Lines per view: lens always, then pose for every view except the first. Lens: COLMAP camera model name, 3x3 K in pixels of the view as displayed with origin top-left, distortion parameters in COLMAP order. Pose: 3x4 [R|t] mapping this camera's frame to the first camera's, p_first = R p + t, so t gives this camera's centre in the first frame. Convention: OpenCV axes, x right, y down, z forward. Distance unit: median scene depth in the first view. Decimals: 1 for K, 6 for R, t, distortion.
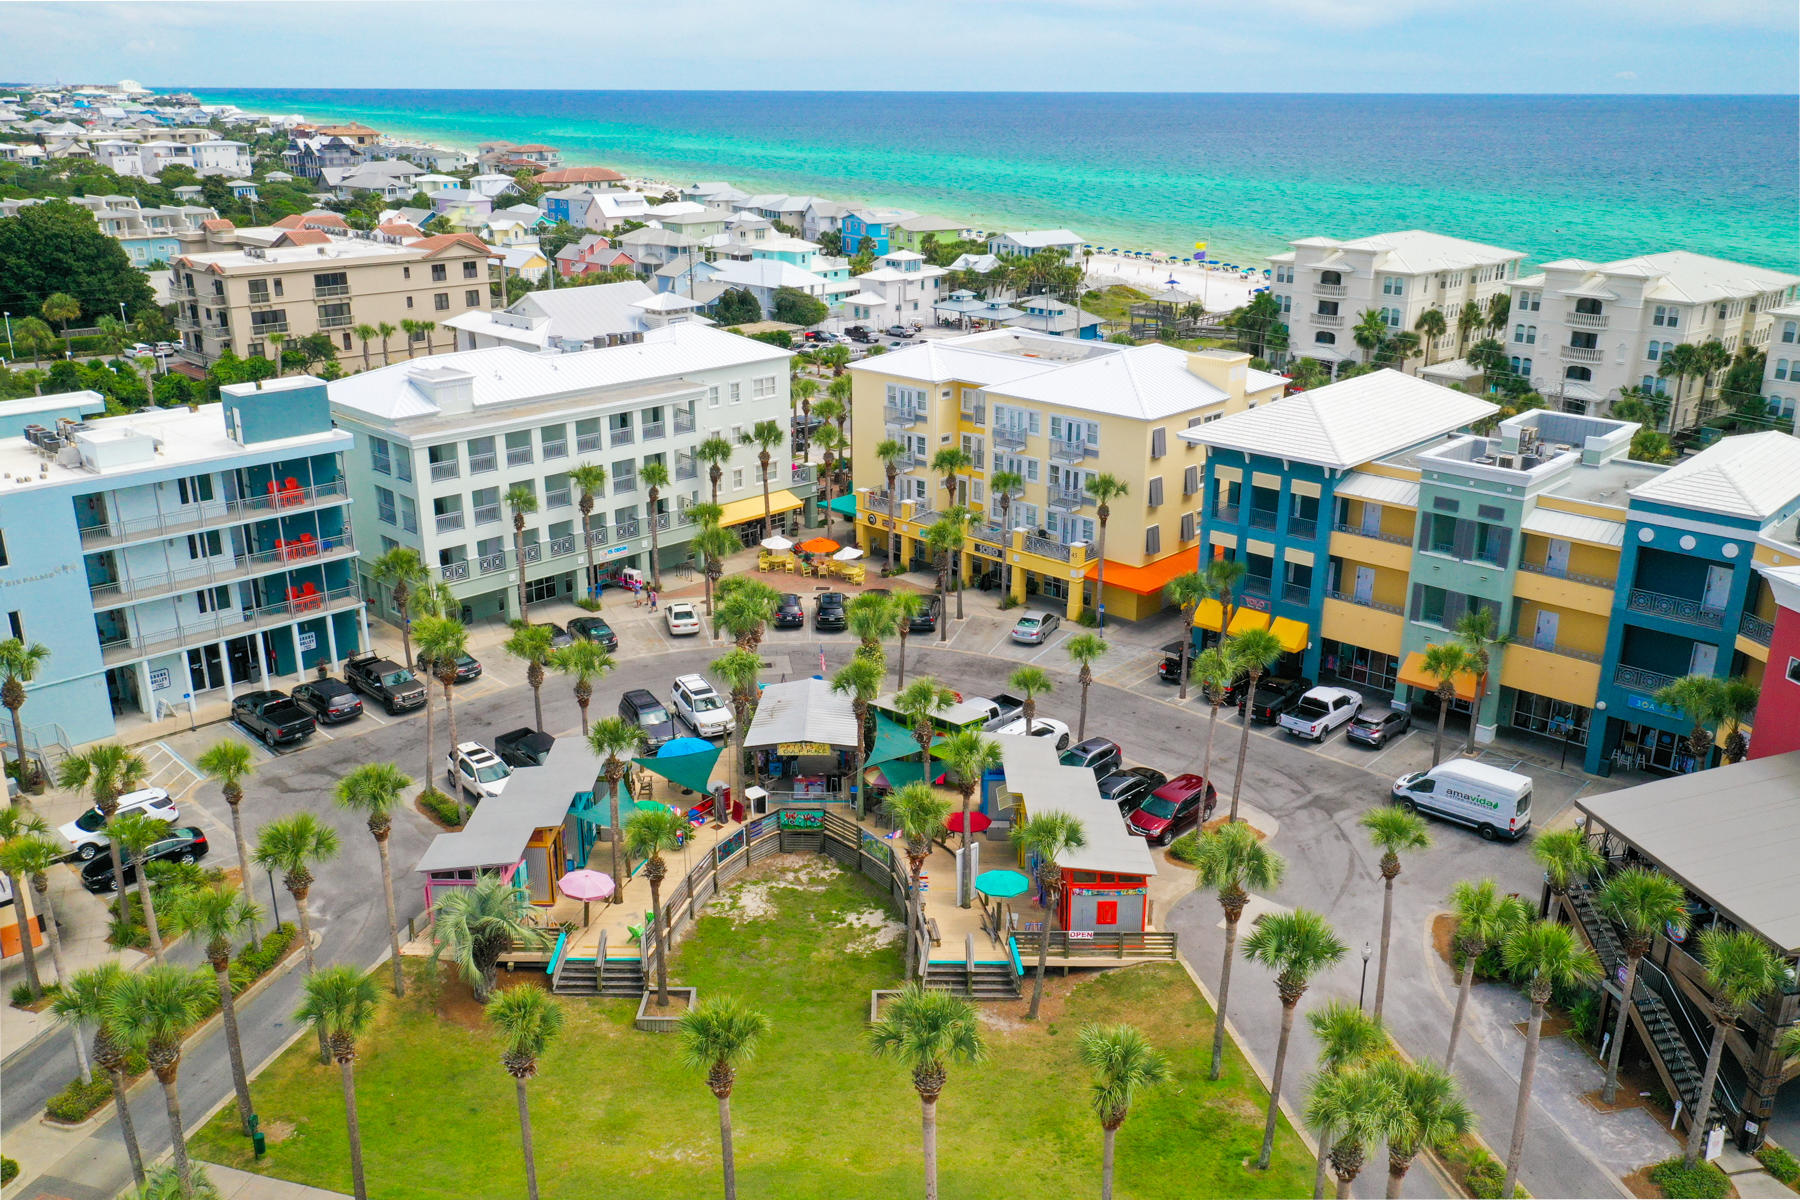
lens RADIAL K [[1461.9, 0, 898.3], [0, 1461.9, 599.9], [0, 0, 1]] dist [0.002851, -0.002431]
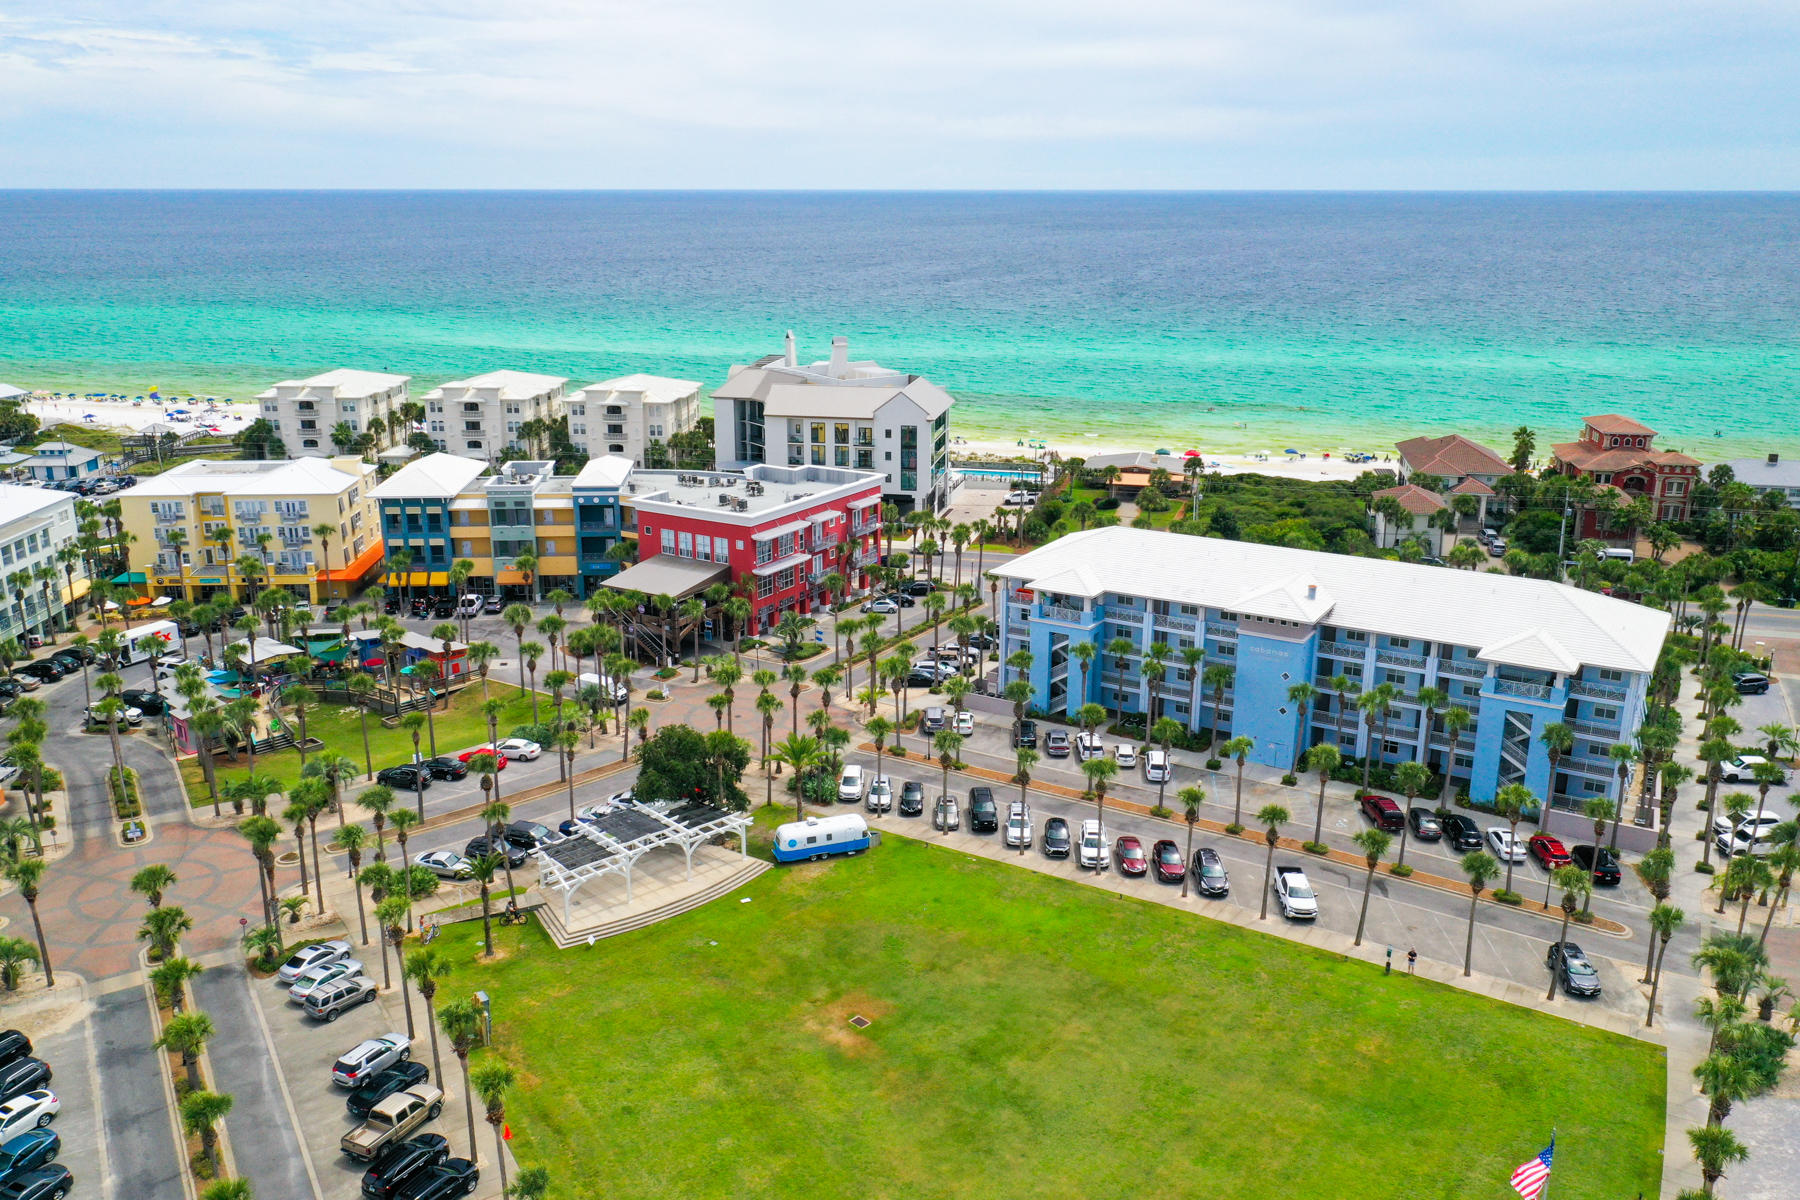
lens RADIAL K [[1461.9, 0, 899.7], [0, 1461.9, 603.0], [0, 0, 1]] dist [0.002851, -0.002431]
pose [[0.682041, -0.204269, 0.702207, -0.771529], [0.241625, 0.969218, 0.047255, 0.117486], [-0.690245, 0.137441, 0.710403, -0.964858]]
